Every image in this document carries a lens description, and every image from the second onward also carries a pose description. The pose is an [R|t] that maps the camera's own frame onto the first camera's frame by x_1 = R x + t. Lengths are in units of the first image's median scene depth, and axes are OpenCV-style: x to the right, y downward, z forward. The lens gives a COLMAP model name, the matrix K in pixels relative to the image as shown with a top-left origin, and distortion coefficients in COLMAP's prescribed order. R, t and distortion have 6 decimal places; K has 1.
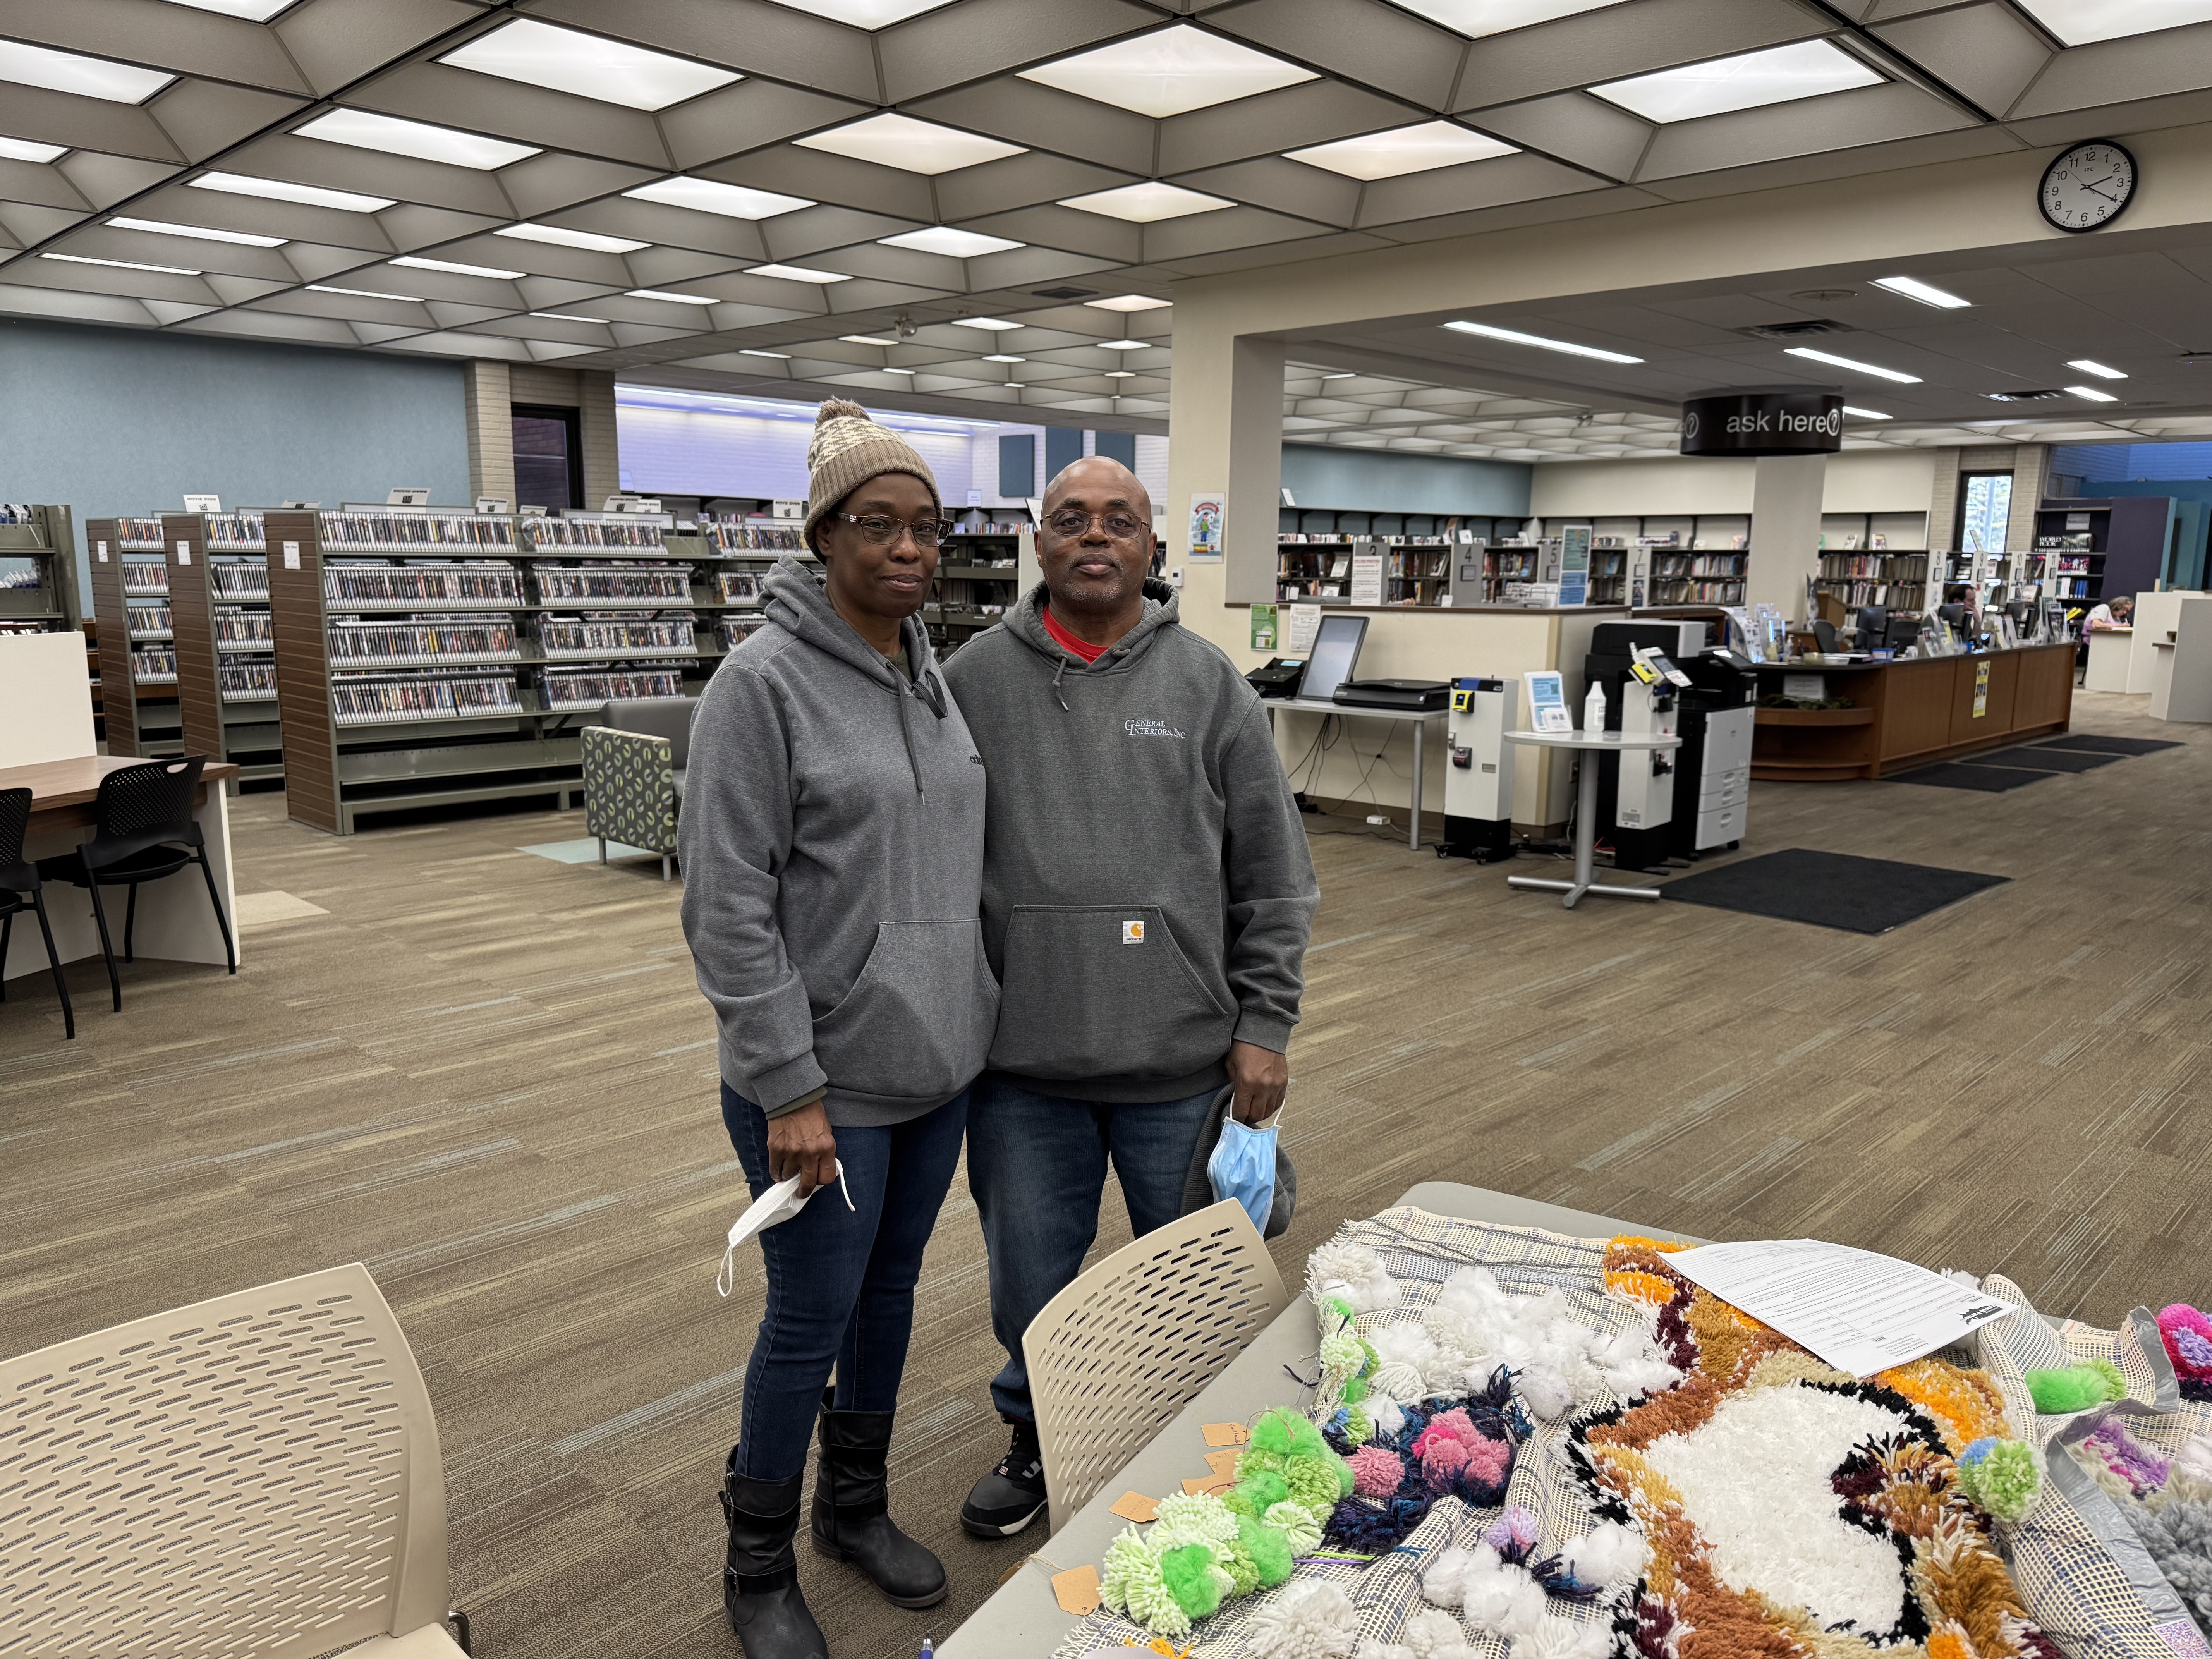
lens RADIAL K [[1594.4, 0, 1087.3], [0, 1594.4, 863.4], [0, 0, 1]] dist [0.020150, -0.030423]
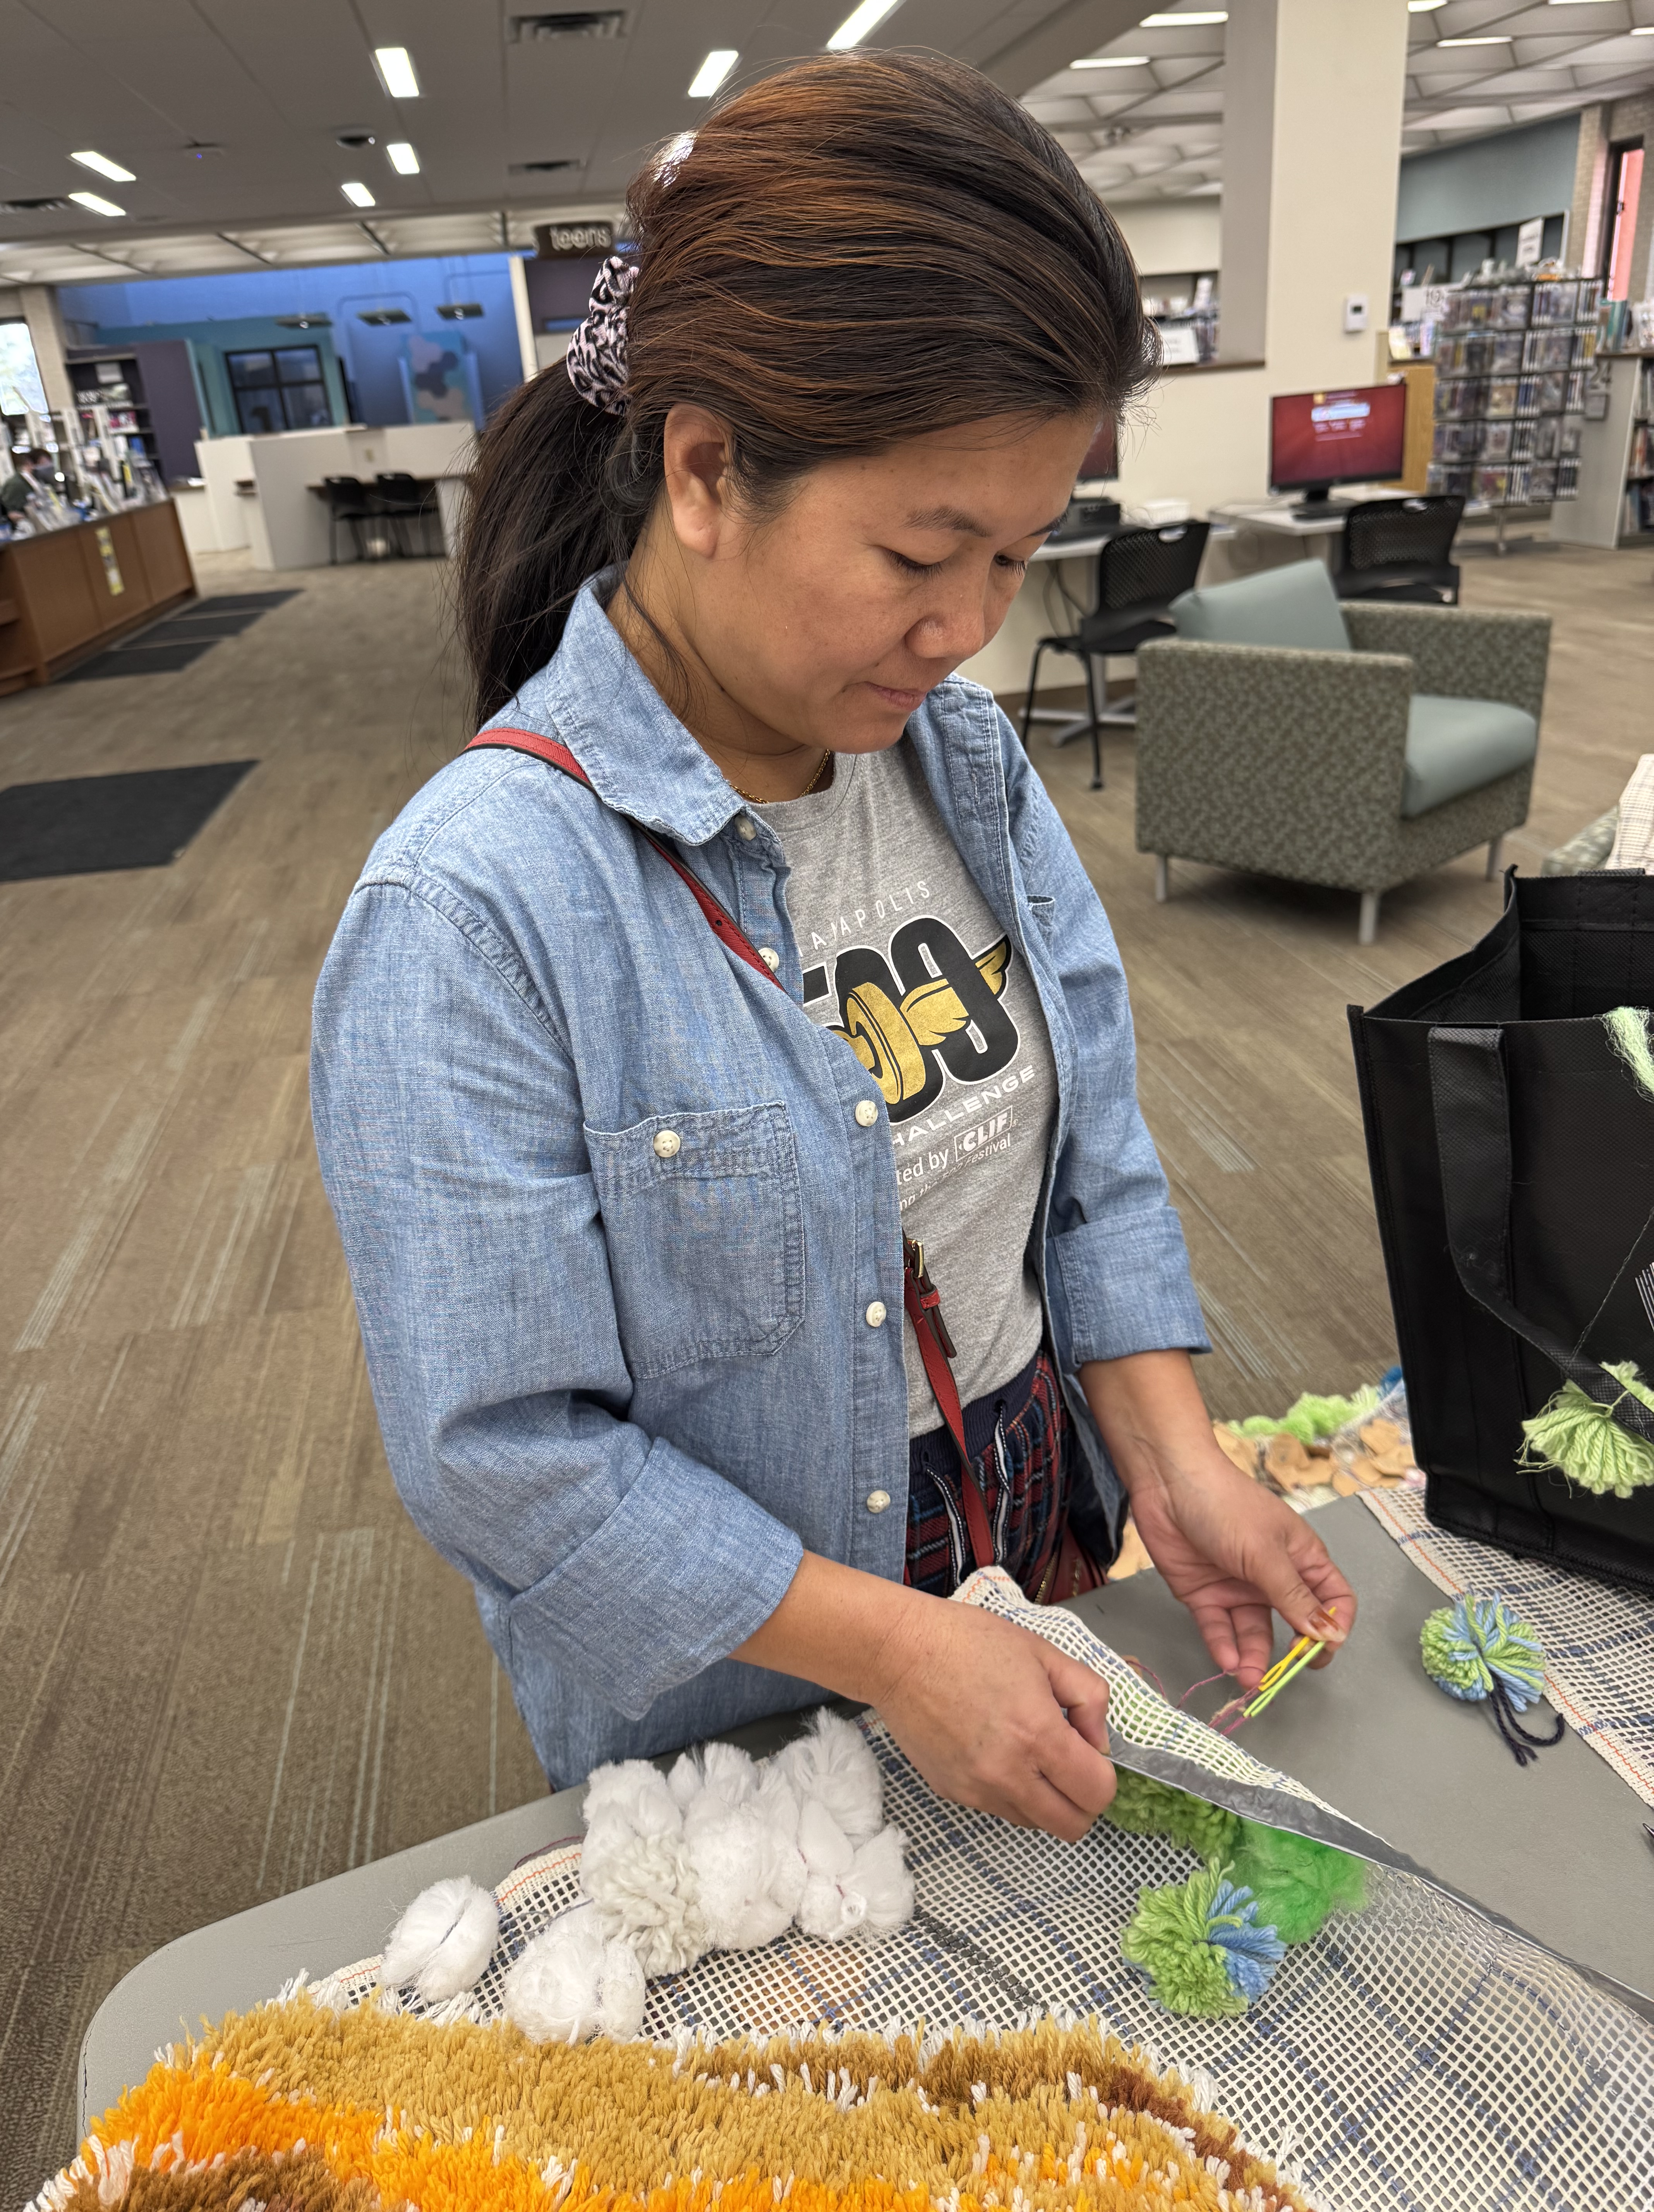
lens RADIAL K [[1594.2, 0, 808.7], [0, 1594.2, 1119.2], [0, 0, 1]] dist [0.020150, -0.030423]
pose [[0.583606, -0.393573, 0.710285, 0.024703], [0.239107, 0.919205, 0.312875, -0.007689], [-0.776036, -0.012762, 0.630559, 0.120711]]
